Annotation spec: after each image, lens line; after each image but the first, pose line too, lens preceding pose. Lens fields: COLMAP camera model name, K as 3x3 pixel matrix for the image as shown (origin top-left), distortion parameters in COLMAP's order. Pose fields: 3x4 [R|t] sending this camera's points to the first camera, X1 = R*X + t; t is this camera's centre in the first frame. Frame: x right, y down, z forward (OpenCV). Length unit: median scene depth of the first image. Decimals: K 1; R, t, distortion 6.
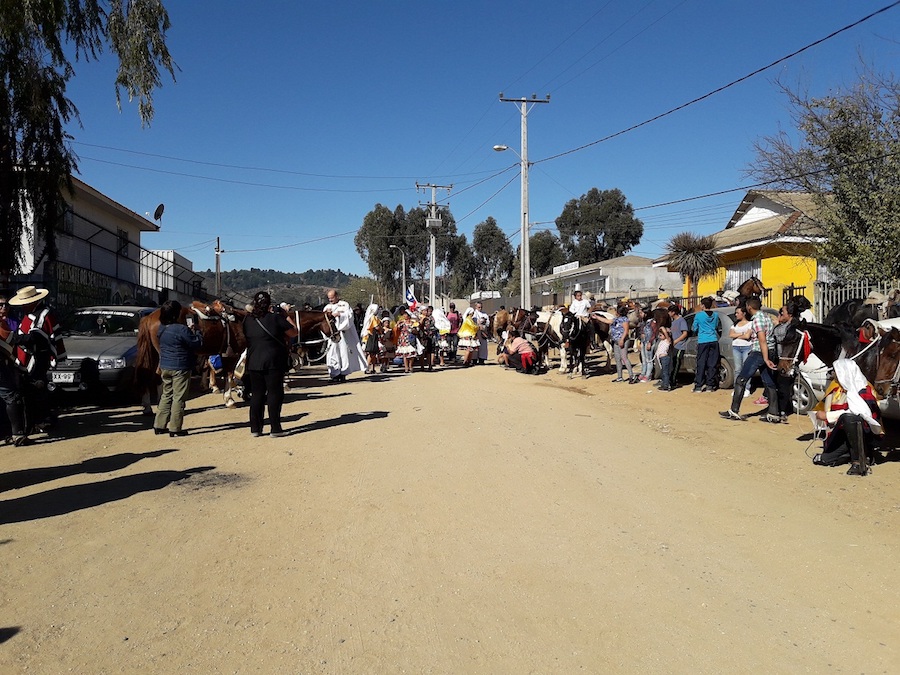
lens RADIAL K [[740.4, 0, 453.2], [0, 740.4, 338.5], [0, 0, 1]] dist [0.191565, -0.367123]
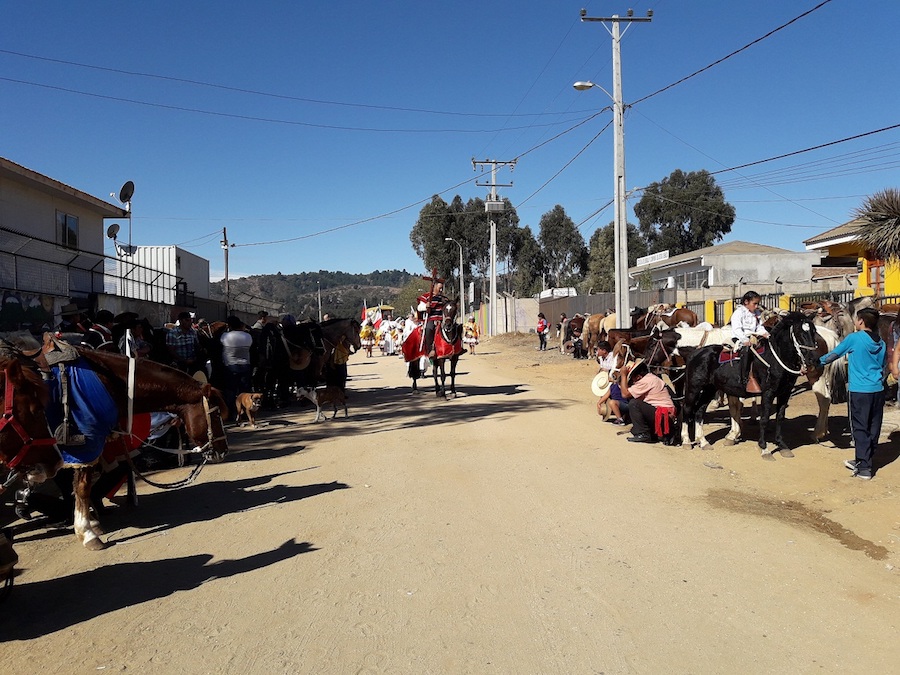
lens RADIAL K [[740.4, 0, 453.2], [0, 740.4, 338.5], [0, 0, 1]] dist [0.191565, -0.367123]
pose [[0.995974, -0.012256, -0.088799, 0.000606], [0.012457, 0.999921, 0.001709, -0.012226], [0.088771, -0.002808, 0.996048, 0.185350]]
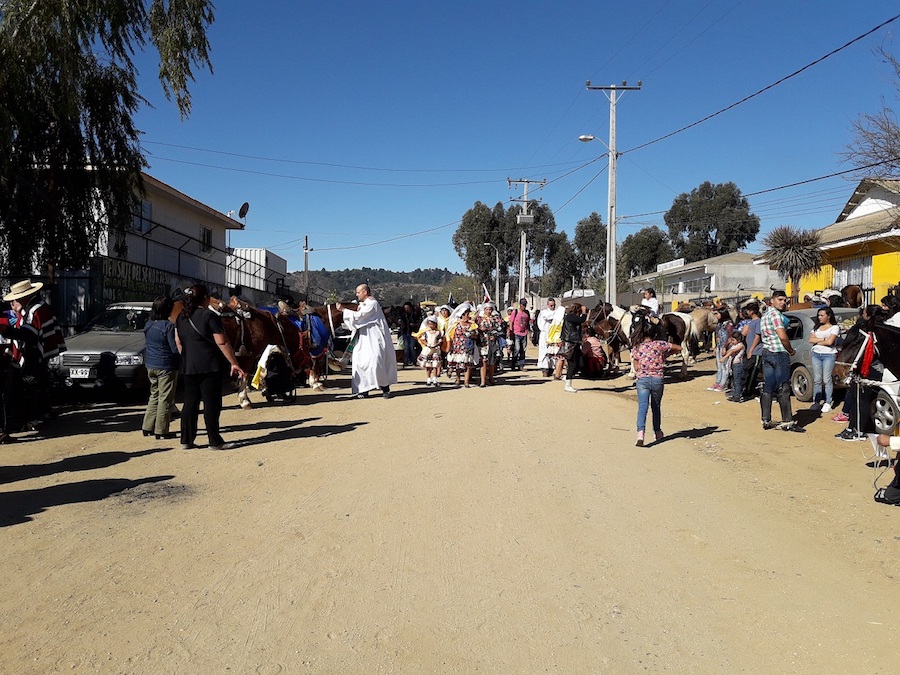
lens RADIAL K [[749.2, 0, 450.0], [0, 749.2, 337.5], [0, 0, 1]] dist [0.095134, -0.154292]
pose [[0.989146, 0.014672, -0.146204, 0.023887], [-0.014713, 0.999891, 0.000802, -0.000692], [0.146200, 0.001358, 0.989254, 0.021085]]
